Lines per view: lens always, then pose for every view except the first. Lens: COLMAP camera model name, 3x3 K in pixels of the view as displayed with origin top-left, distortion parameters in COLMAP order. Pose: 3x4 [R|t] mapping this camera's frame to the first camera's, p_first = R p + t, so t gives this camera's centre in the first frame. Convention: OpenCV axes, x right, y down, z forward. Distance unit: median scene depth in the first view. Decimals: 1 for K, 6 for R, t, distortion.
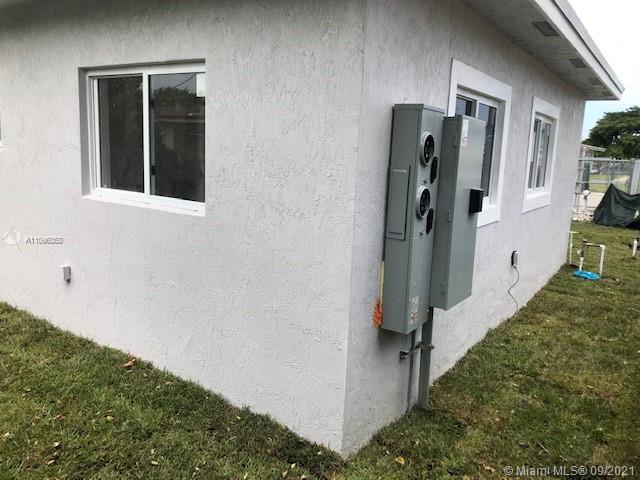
lens RADIAL K [[533.0, 0, 318.8], [0, 533.0, 236.2], [0, 0, 1]] dist [0.013837, -0.001290]
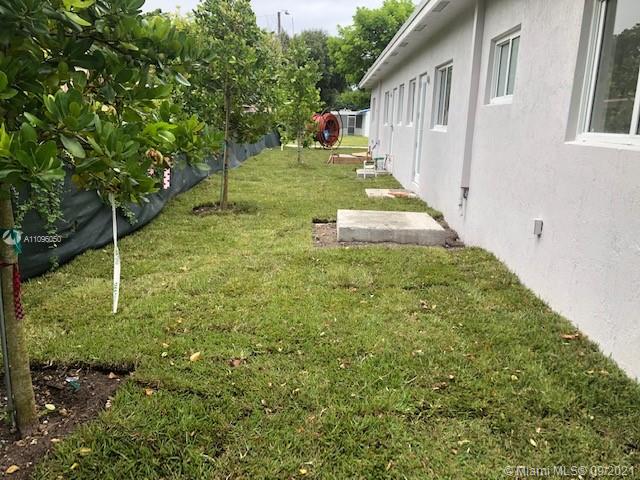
lens RADIAL K [[533.0, 0, 318.8], [0, 533.0, 236.2], [0, 0, 1]] dist [0.013837, -0.001290]
pose [[0.542313, 0.155433, -0.825674, 0.115527], [-0.153378, 0.984540, 0.084599, 0.082705], [0.826058, 0.080761, 0.557769, 0.216908]]
